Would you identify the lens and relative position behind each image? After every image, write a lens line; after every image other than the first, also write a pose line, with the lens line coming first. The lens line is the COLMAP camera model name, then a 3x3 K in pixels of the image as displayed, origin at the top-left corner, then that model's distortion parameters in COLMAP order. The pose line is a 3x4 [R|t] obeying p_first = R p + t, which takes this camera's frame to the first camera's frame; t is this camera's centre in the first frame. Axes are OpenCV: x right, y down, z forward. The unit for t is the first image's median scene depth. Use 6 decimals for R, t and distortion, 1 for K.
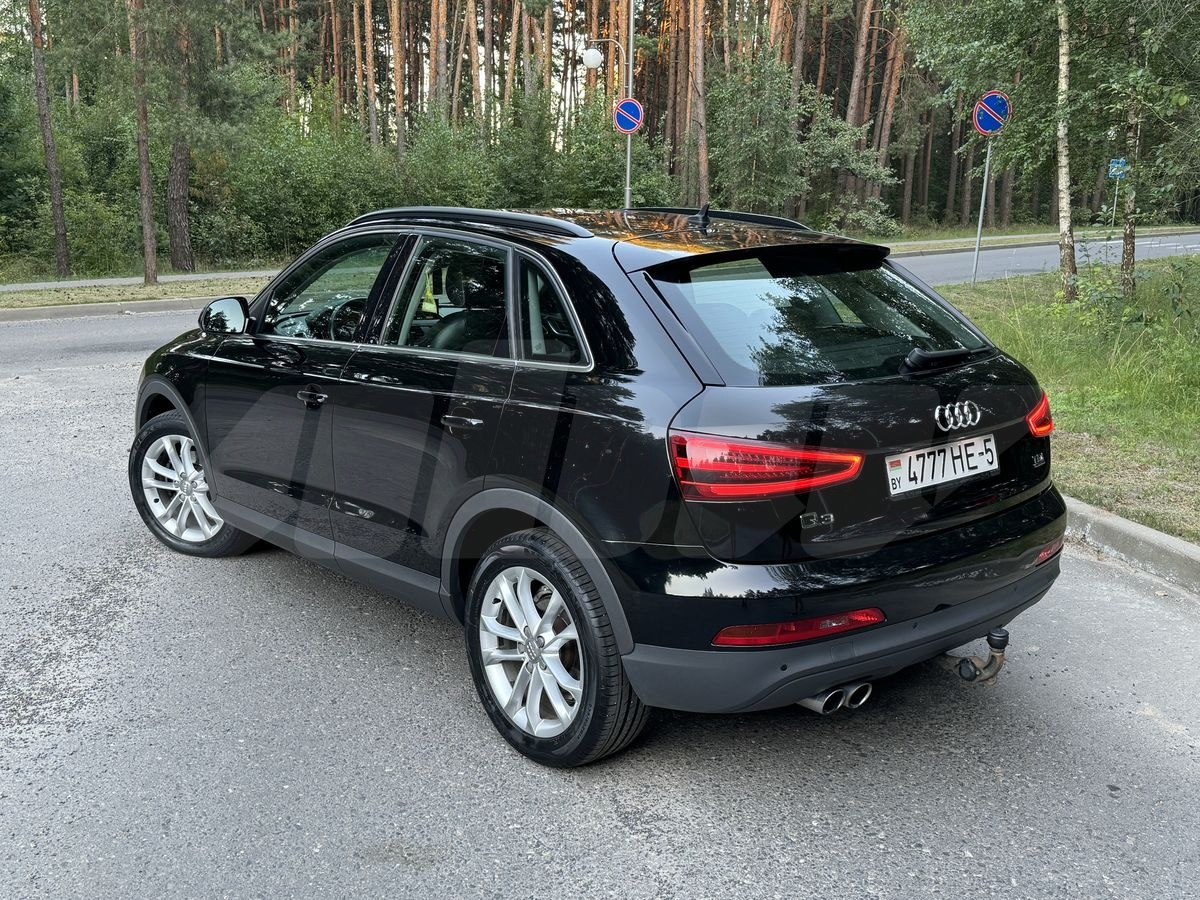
lens RADIAL K [[1193.1, 0, 598.6], [0, 1193.1, 427.8], [0, 0, 1]] dist [0.077529, 0.000000]
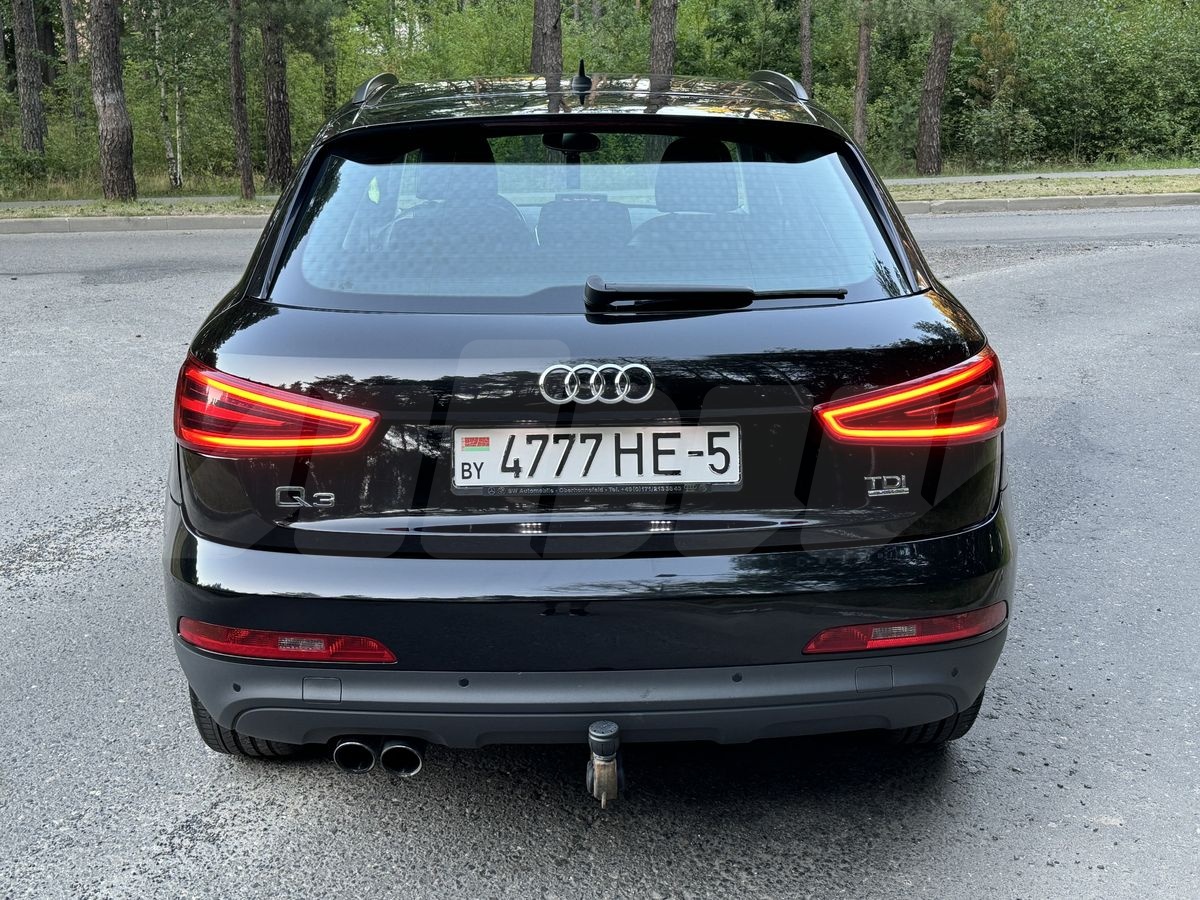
lens RADIAL K [[1367.9, 0, 607.7], [0, 1367.9, 442.7], [0, 0, 1]] dist [0.066077, 0.000000]
pose [[0.782020, 0.144174, -0.606349, 0.635267], [-0.108091, 0.989507, 0.095873, -0.041894], [0.613809, -0.009433, 0.789398, 0.368252]]
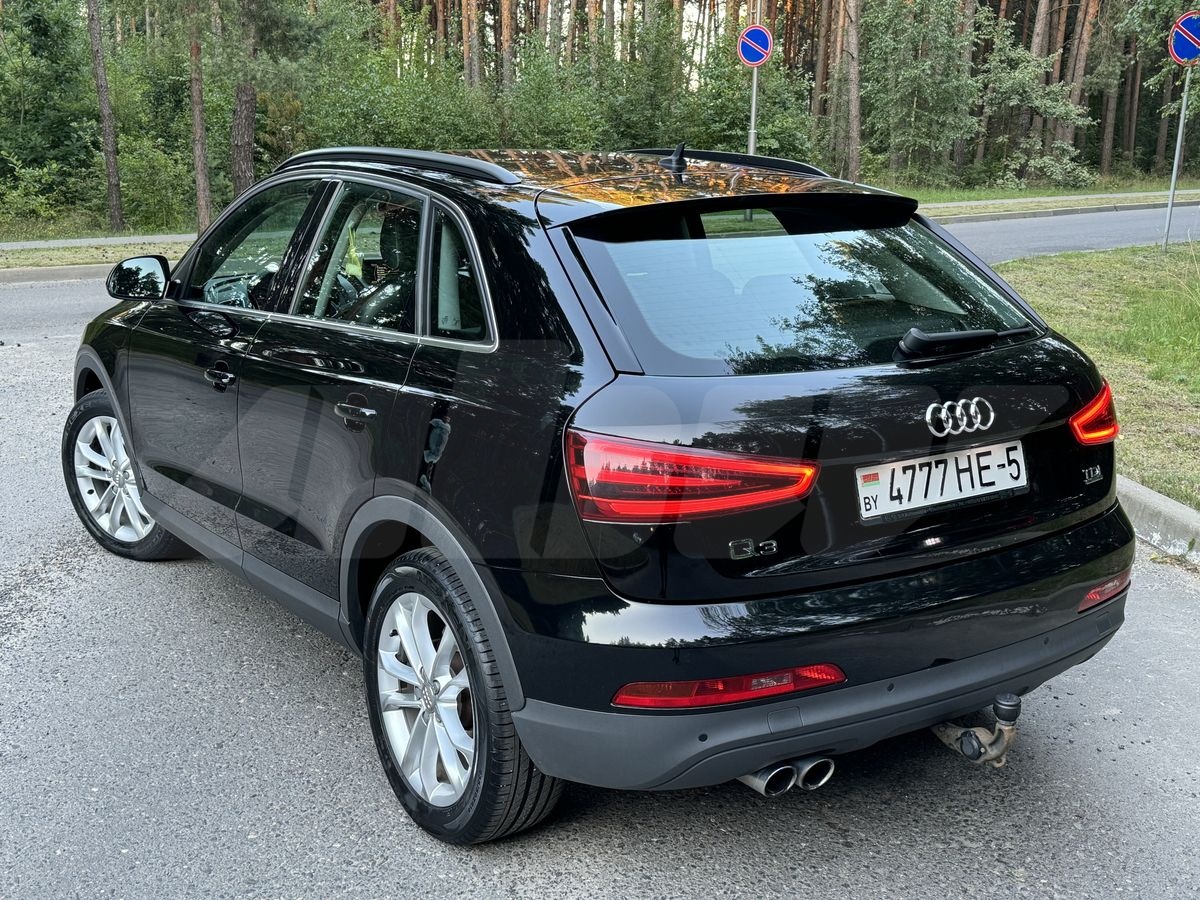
lens RADIAL K [[1367.9, 0, 604.1], [0, 1367.9, 429.3], [0, 0, 1]] dist [0.066077, 0.000000]
pose [[0.994628, 0.020009, -0.101561, 0.137393], [-0.018483, 0.999702, 0.015949, -0.010121], [0.101849, -0.013987, 0.994701, 0.085753]]
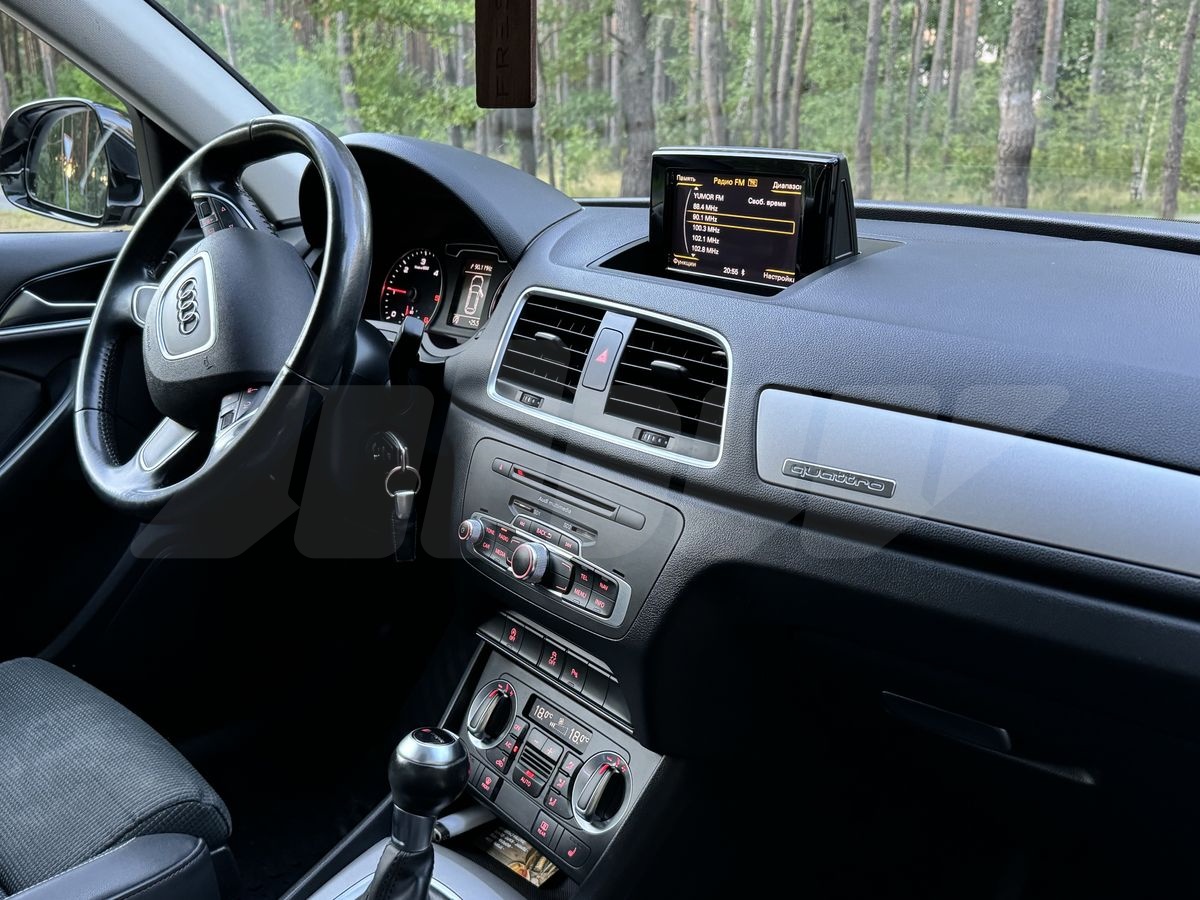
lens RADIAL K [[1156.9, 0, 579.4], [0, 1156.9, 429.6], [0, 0, 1]] dist [0.031482, 0.000000]
pose [[0.069559, 0.242306, -0.967703, 0.029384], [-0.180371, 0.957120, 0.226690, -0.143807], [0.981136, 0.158777, 0.110281, 1.335453]]
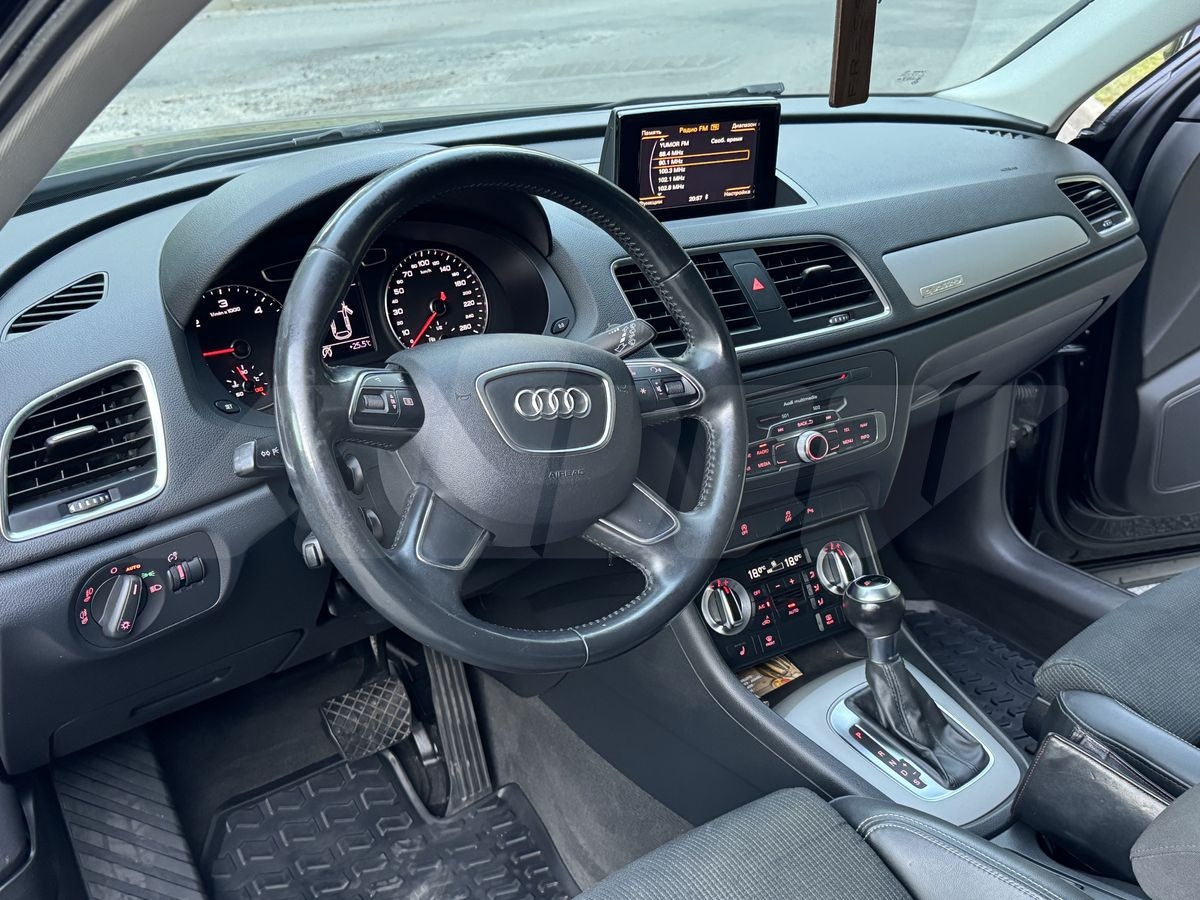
lens RADIAL K [[1213.7, 0, 606.6], [0, 1213.7, 453.2], [0, 0, 1]] dist [0.045610, 0.000000]
pose [[0.999708, 0.014855, -0.019051, -0.232881], [-0.009722, 0.969311, 0.245645, -0.139943], [0.022115, -0.245389, 0.969173, 1.050295]]
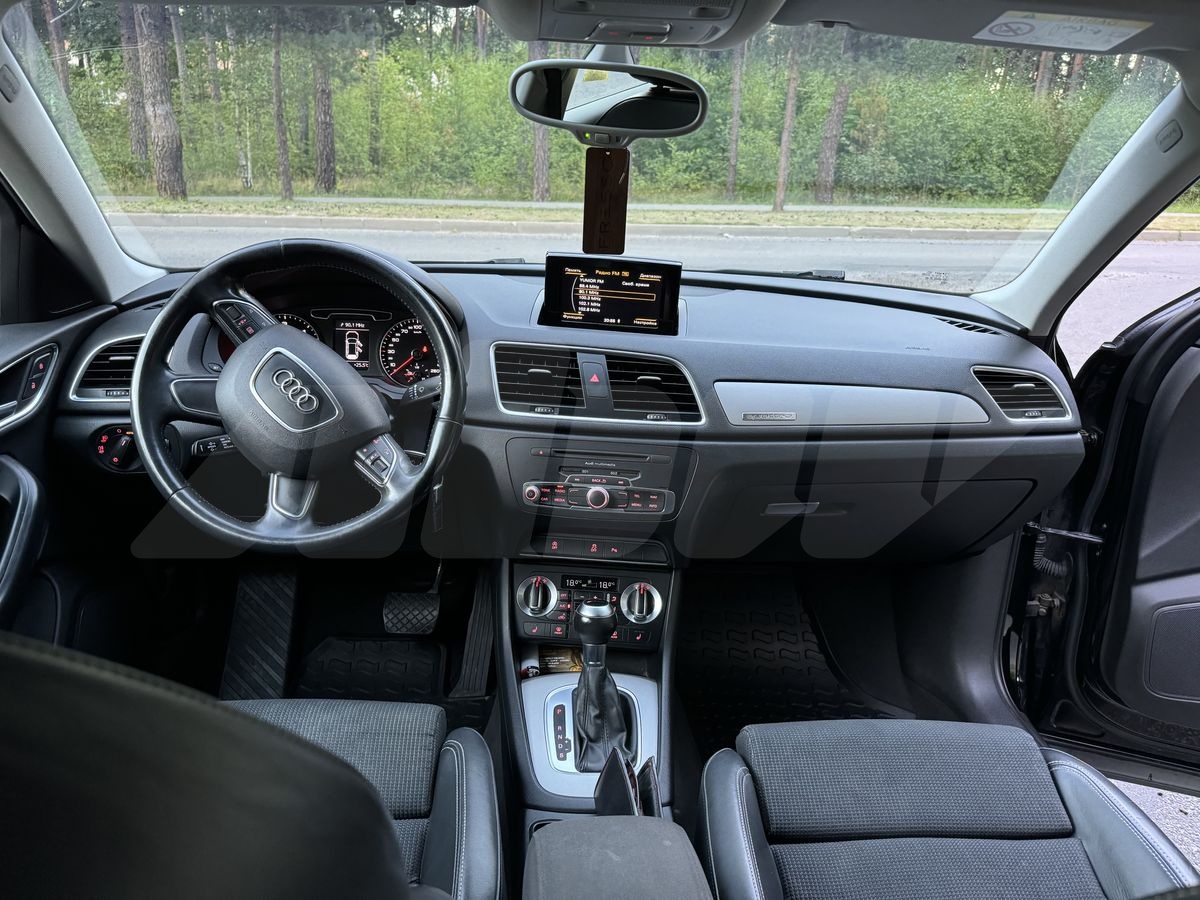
lens RADIAL K [[853.9, 0, 601.4], [0, 853.9, 447.0], [0, 0, 1]] dist [0.031811, -0.050174]
pose [[0.800048, 0.228142, -0.554864, -0.019852], [-0.147576, 0.971293, 0.186577, -0.139978], [0.581501, -0.067385, 0.810750, 1.110364]]
